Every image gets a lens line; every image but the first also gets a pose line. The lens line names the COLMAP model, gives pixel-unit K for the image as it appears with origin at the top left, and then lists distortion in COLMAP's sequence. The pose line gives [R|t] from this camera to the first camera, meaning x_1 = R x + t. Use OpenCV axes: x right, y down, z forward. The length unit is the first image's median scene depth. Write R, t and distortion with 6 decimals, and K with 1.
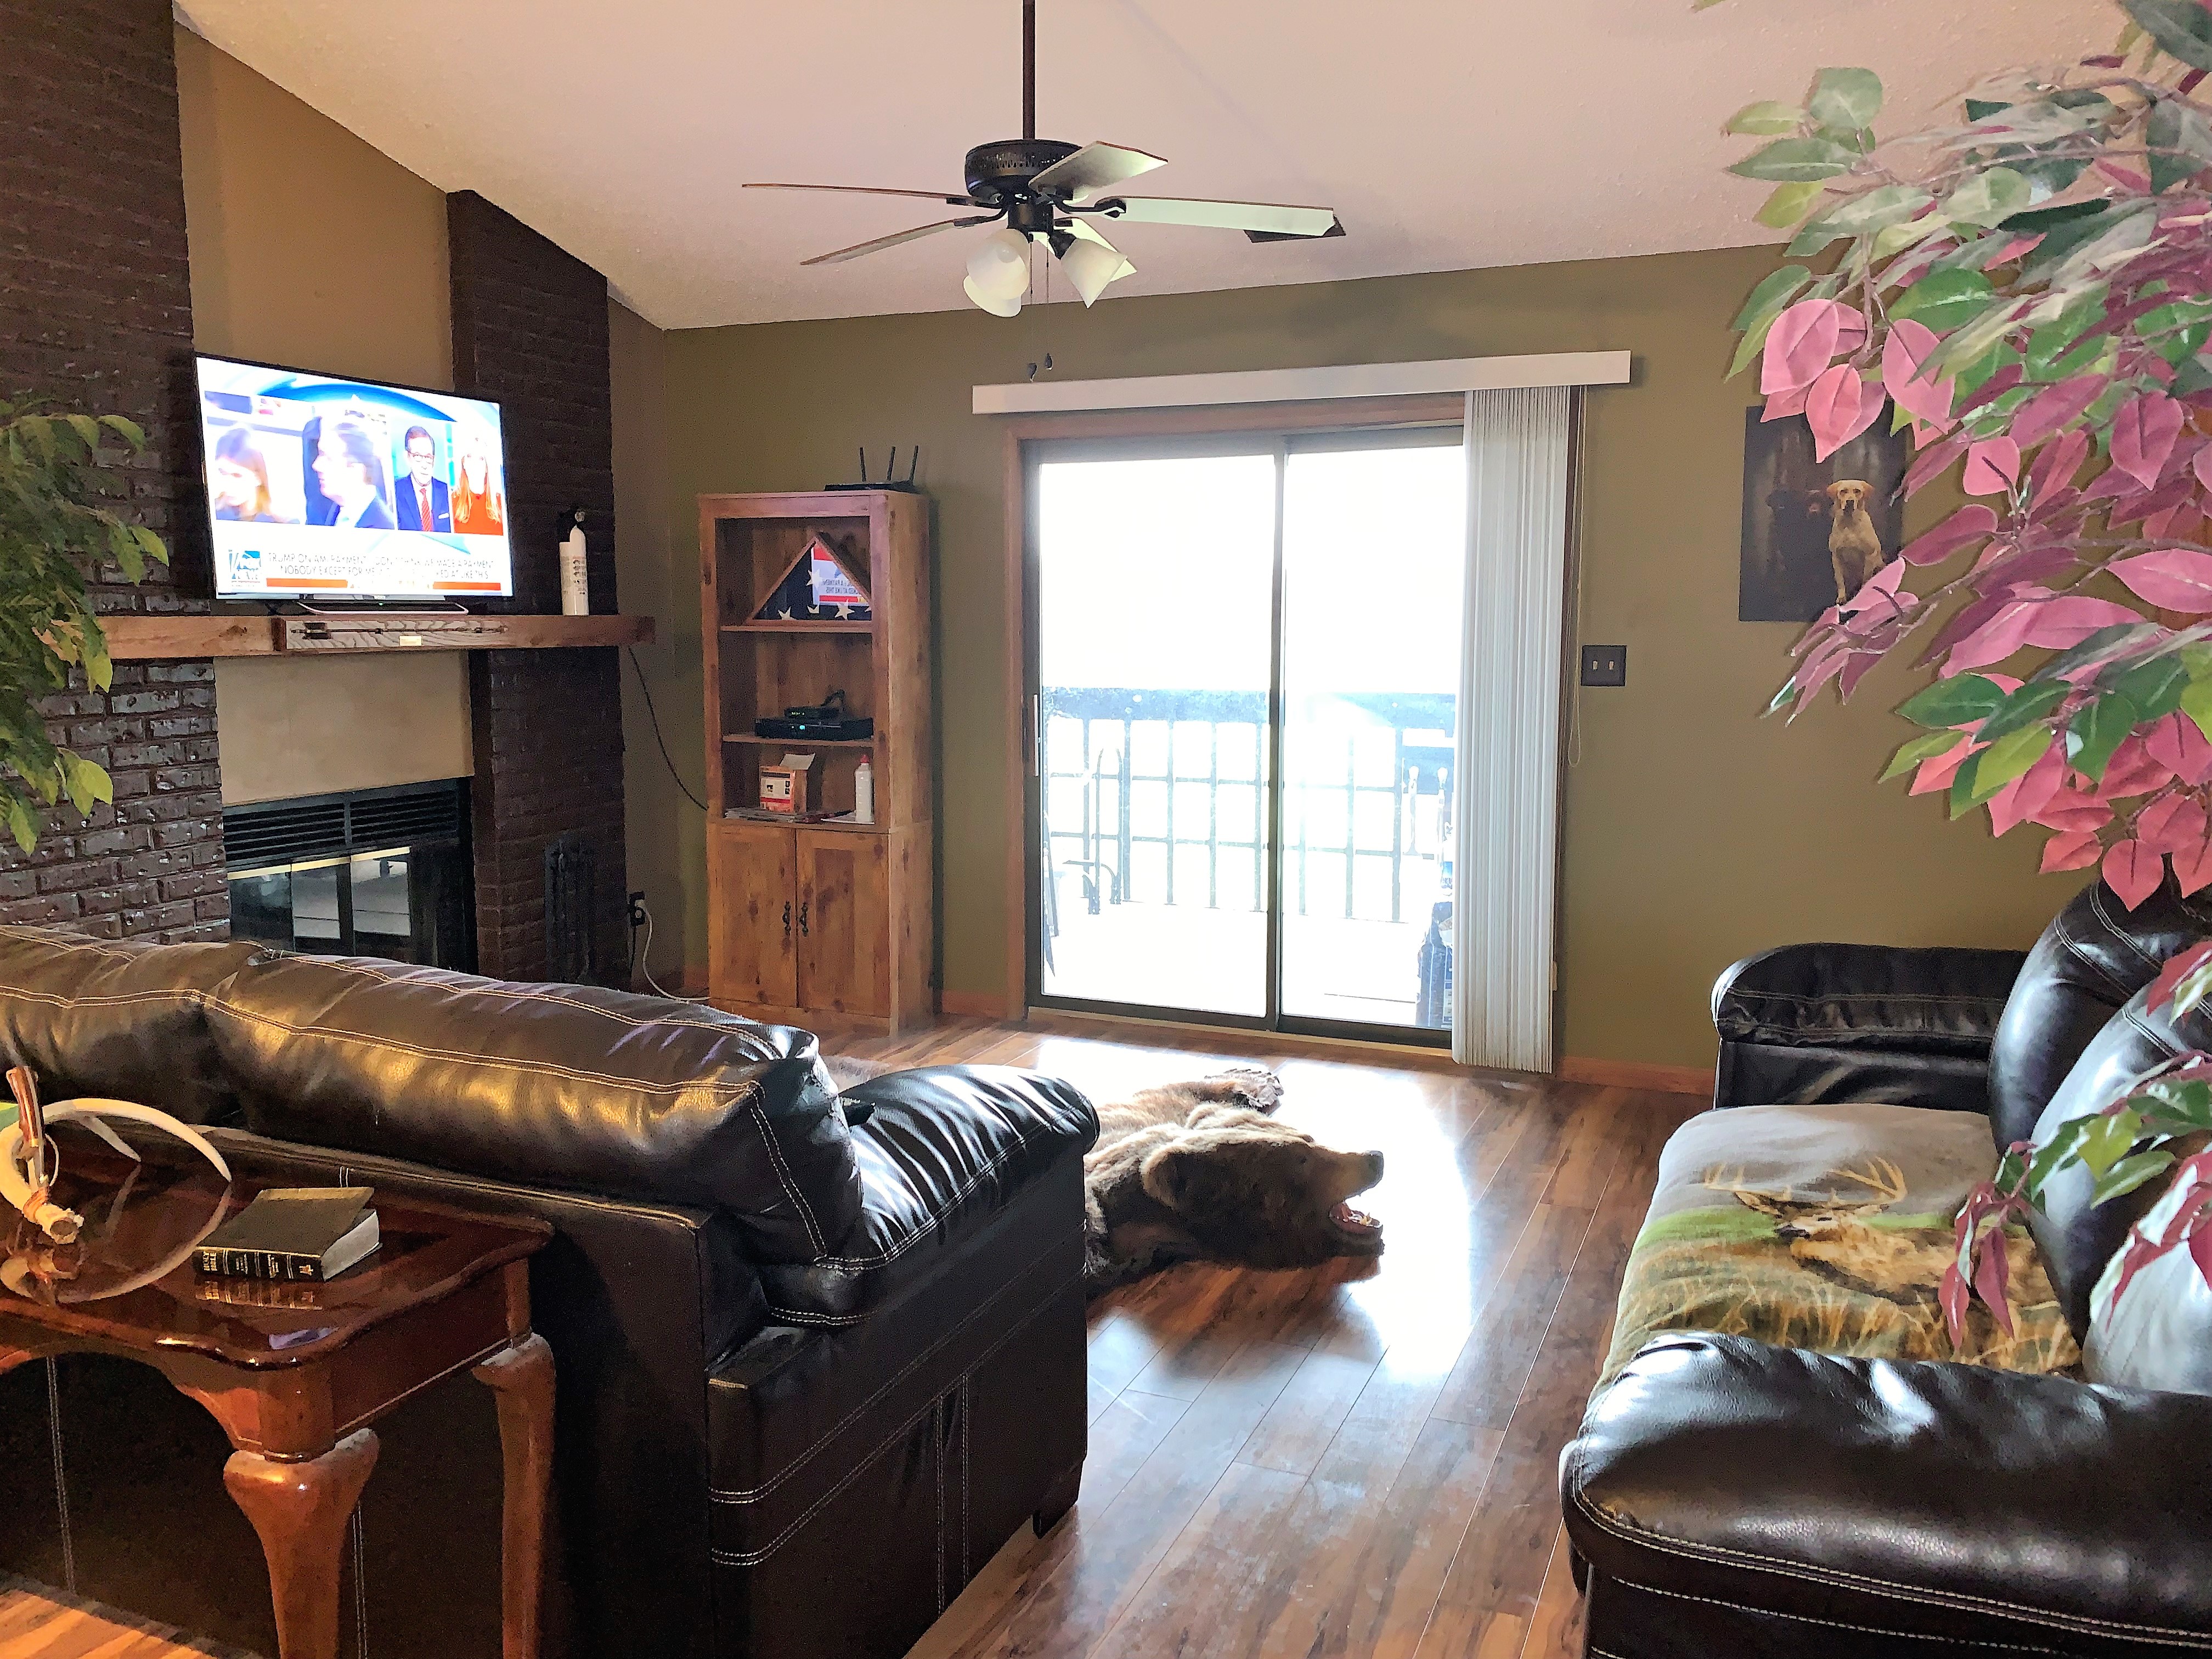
lens RADIAL K [[1670.0, 0, 1094.3], [0, 1670.0, 808.3], [0, 0, 1]] dist [0.000627, -0.008038]
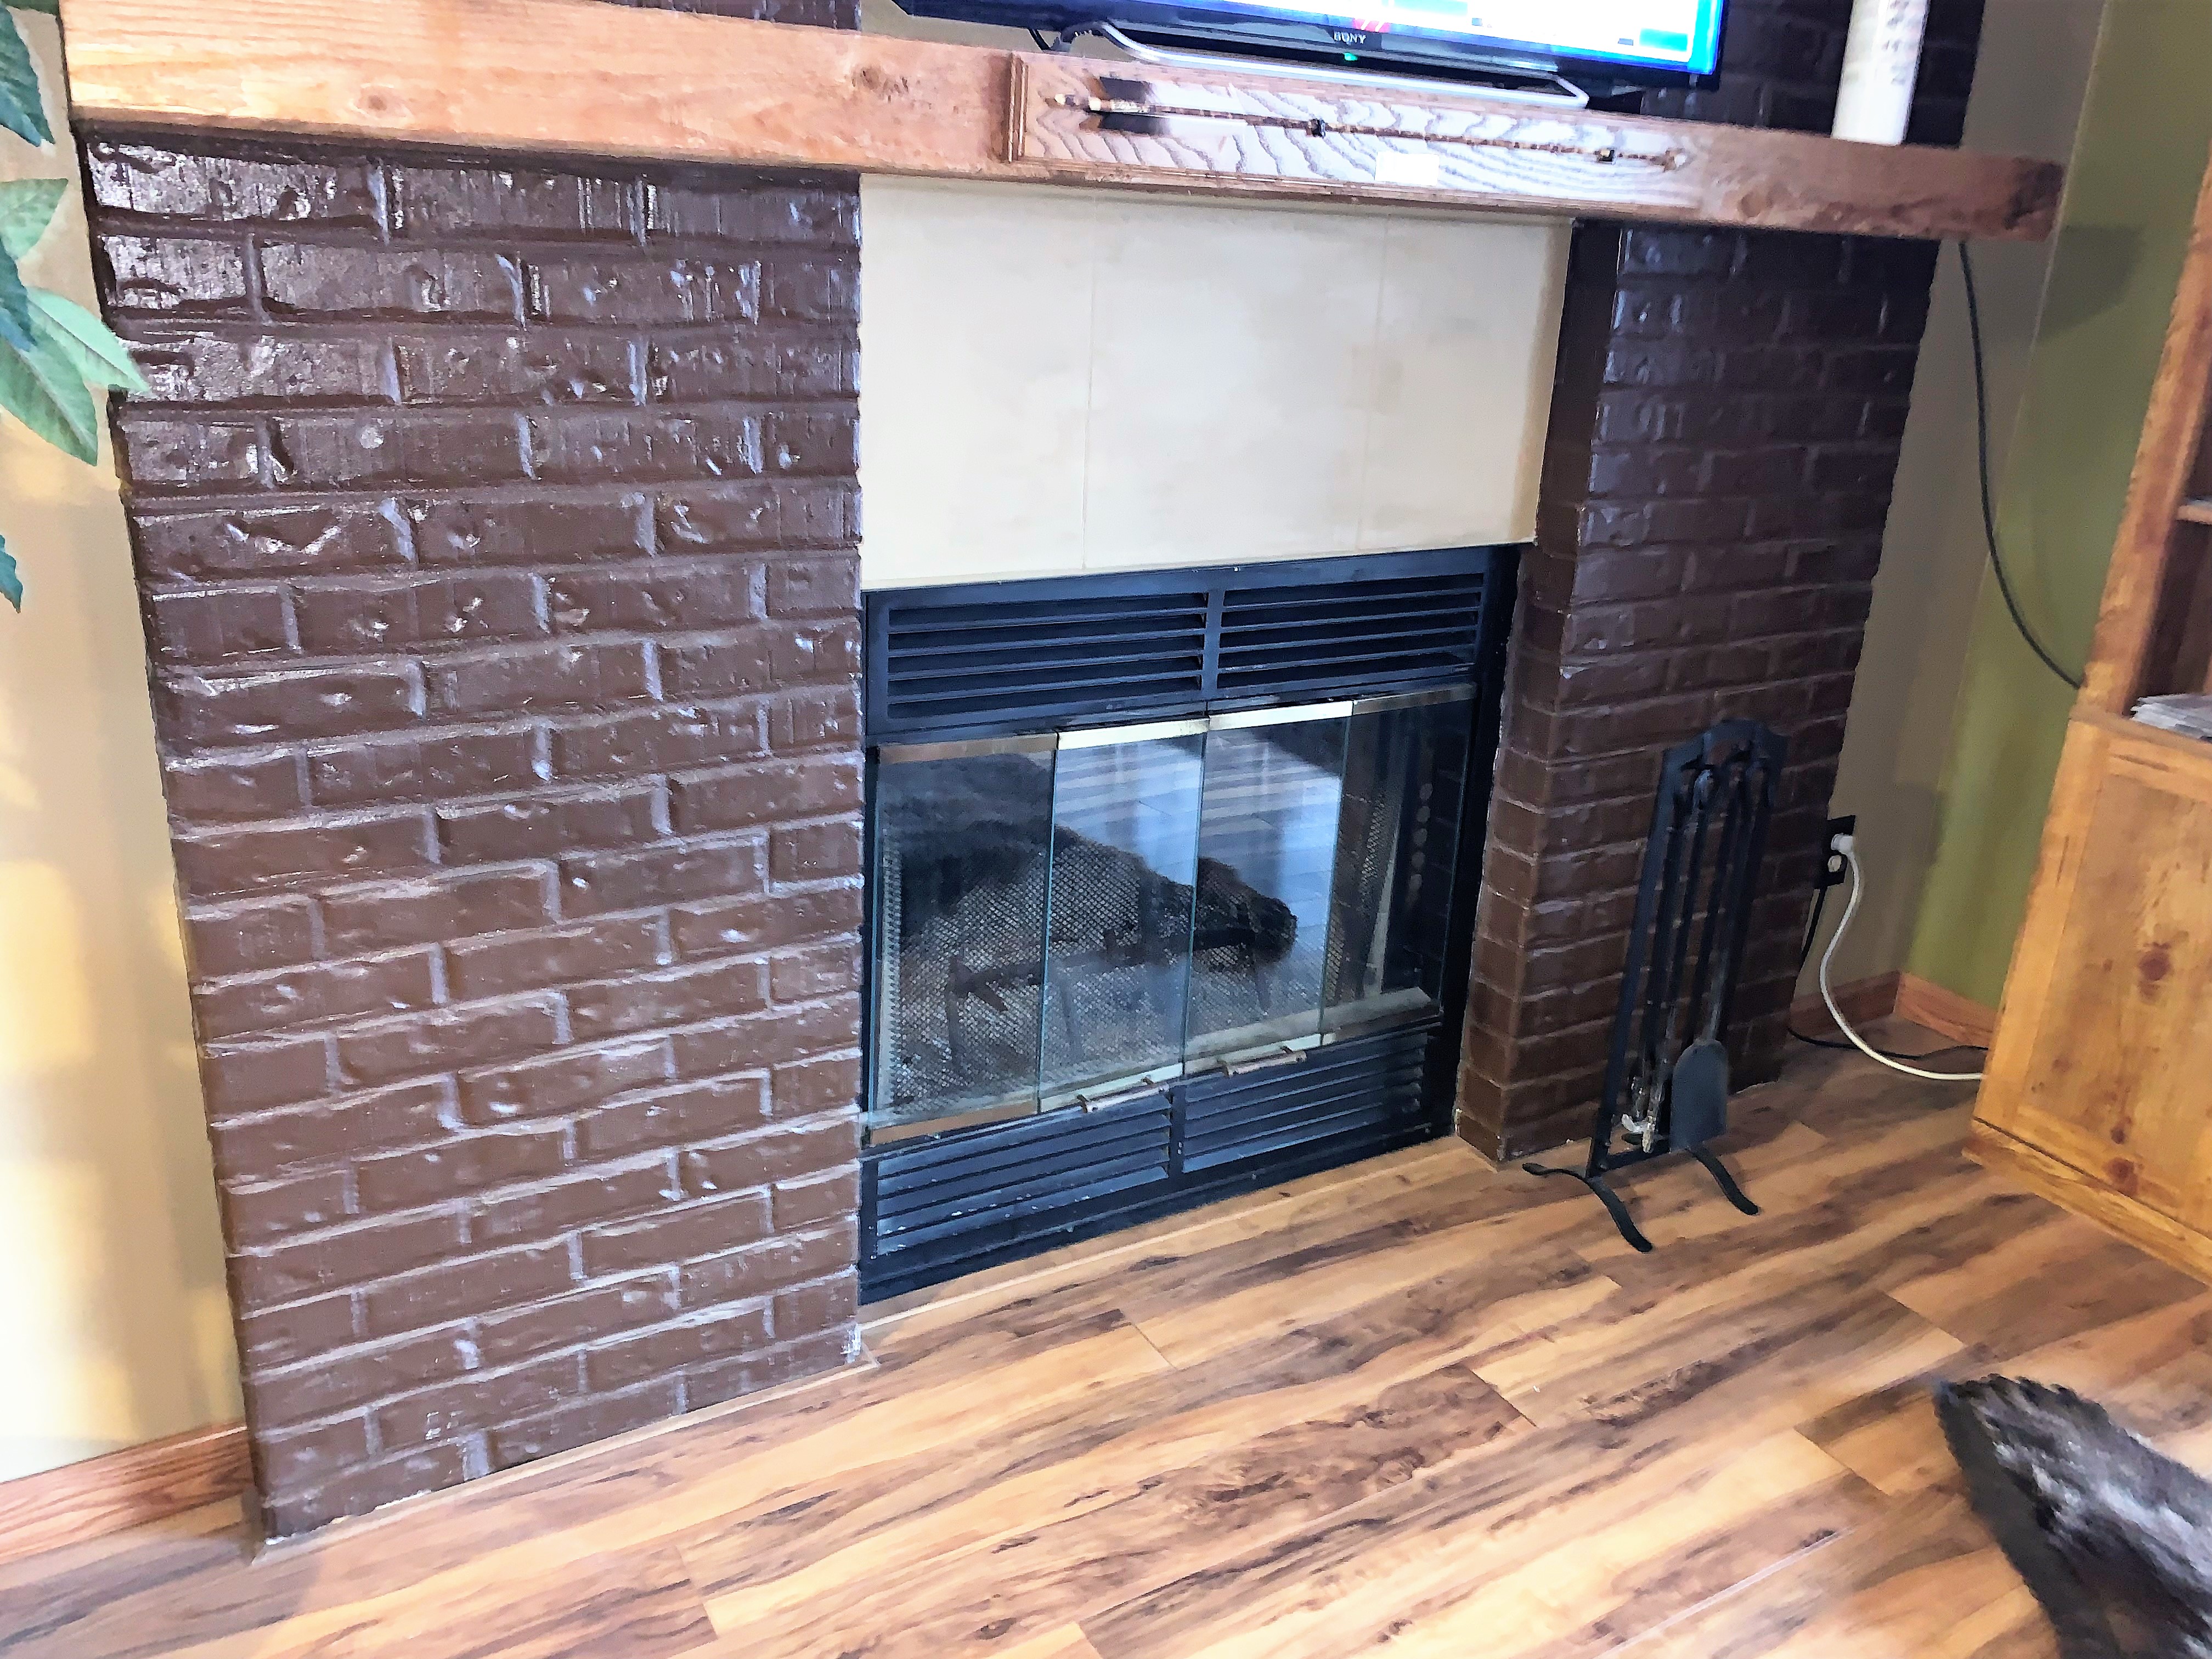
lens RADIAL K [[1772.2, 0, 1142.2], [0, 1772.2, 832.4], [0, 0, 1]] dist [0.012052, 0.005431]
pose [[0.820615, 0.233749, -0.521490, -0.212866], [-0.121137, 0.962936, 0.240999, -0.046122], [0.558495, -0.134596, 0.818516, 0.598776]]
